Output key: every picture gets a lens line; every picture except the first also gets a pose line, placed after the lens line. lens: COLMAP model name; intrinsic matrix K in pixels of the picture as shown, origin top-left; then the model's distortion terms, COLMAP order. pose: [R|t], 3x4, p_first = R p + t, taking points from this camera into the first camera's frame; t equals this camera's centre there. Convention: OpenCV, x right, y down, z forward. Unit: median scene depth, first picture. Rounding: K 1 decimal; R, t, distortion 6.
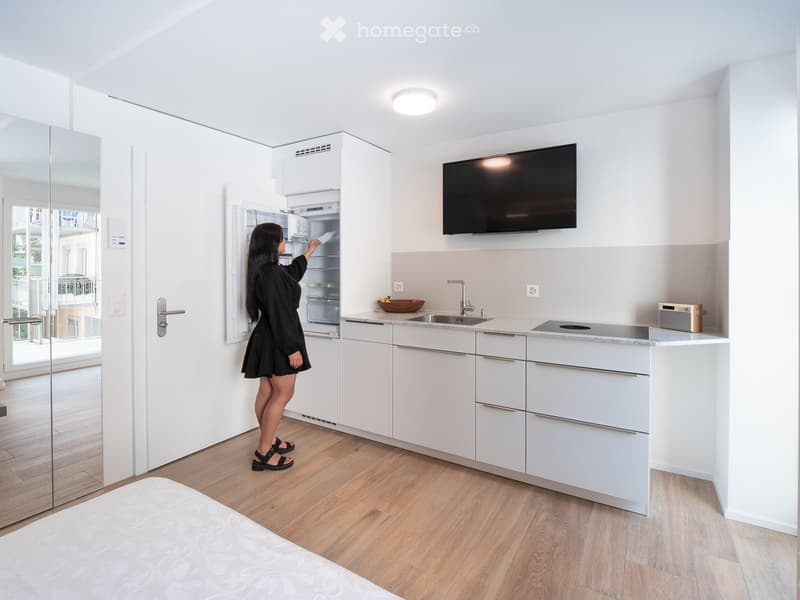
lens RADIAL K [[399.2, 0, 400.9], [0, 399.2, 274.9], [0, 0, 1]] dist [-0.000266, -0.000166]
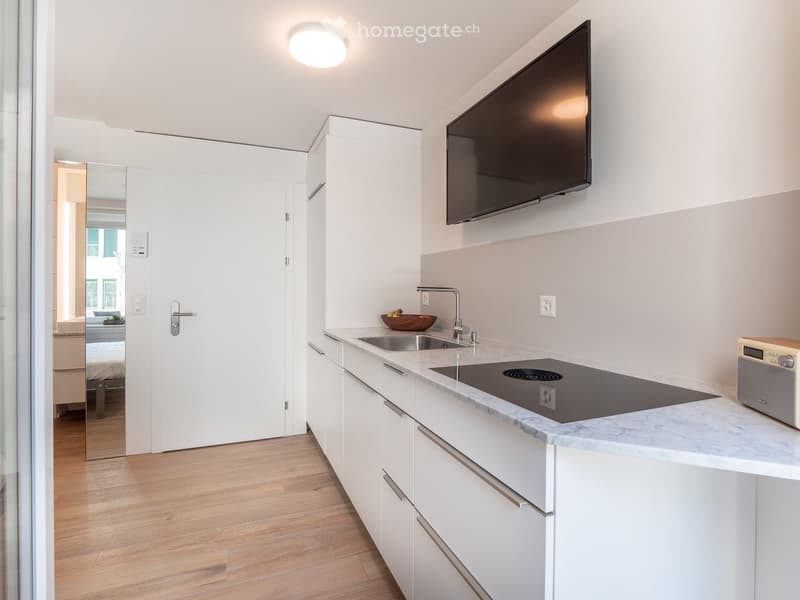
lens RADIAL K [[399.7, 0, 394.7], [0, 399.7, 294.7], [0, 0, 1]] dist [-0.017110, -0.000197]
pose [[0.808328, 0.012660, -0.588597, 0.561909], [-0.014360, 0.999895, 0.001787, 0.029794], [0.588558, 0.007008, 0.808425, 0.461279]]
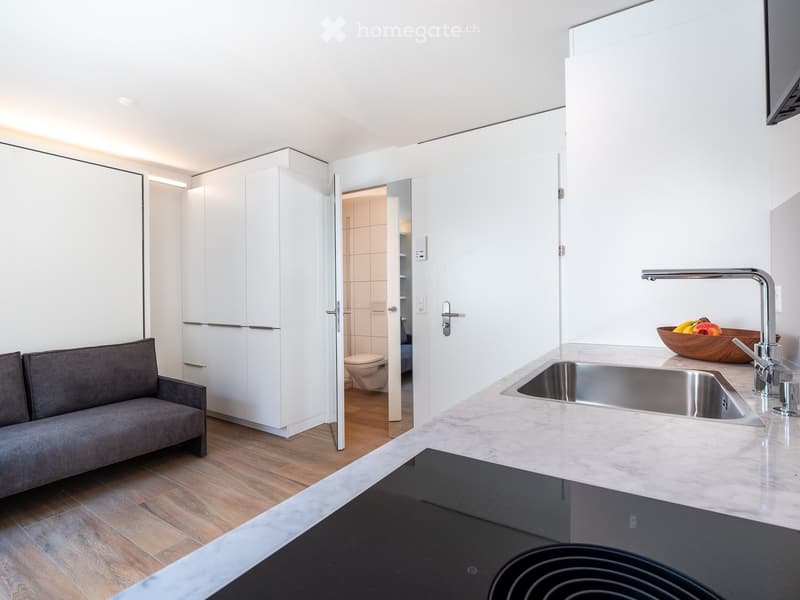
lens RADIAL K [[395.1, 0, 400.5], [0, 395.1, 296.3], [0, 0, 1]] dist [-0.020782, 0.001577]
pose [[-0.010543, 0.004492, -0.999934, 0.515686], [-0.003664, 0.999983, 0.004531, 0.039270], [0.999938, 0.003711, -0.010526, 0.886552]]
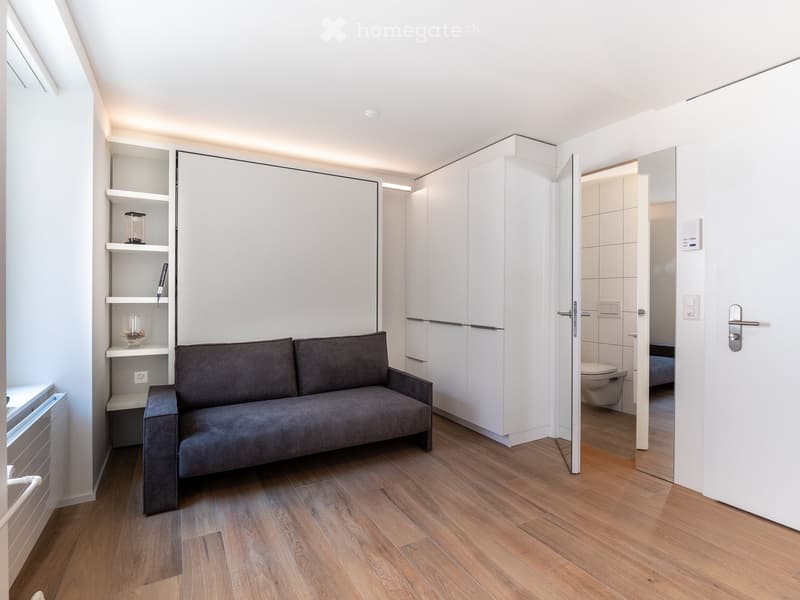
lens RADIAL K [[399.7, 0, 394.7], [0, 399.7, 294.7], [0, 0, 1]] dist [-0.017110, -0.000197]
pose [[-0.484531, 0.001097, -0.874773, 0.464127], [-0.013835, 0.999865, 0.008917, 0.040636], [0.874665, 0.016423, -0.484450, 0.781088]]
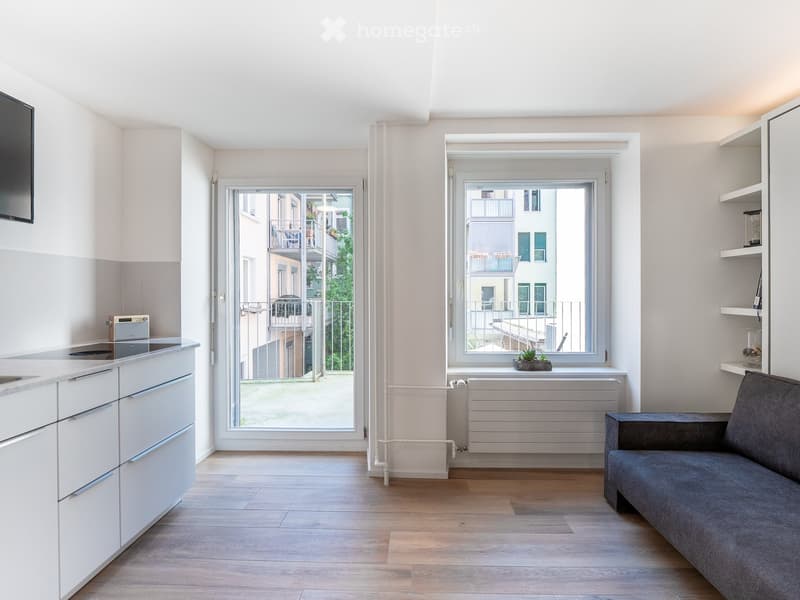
lens RADIAL K [[402.7, 0, 412.2], [0, 402.7, 291.7], [0, 0, 1]] dist [0.001700, 0.000409]
pose [[-0.510050, 0.004169, 0.860135, -0.566517], [0.012363, 0.999920, 0.002484, 0.013164], [-0.860056, 0.011901, -0.510061, 0.814342]]
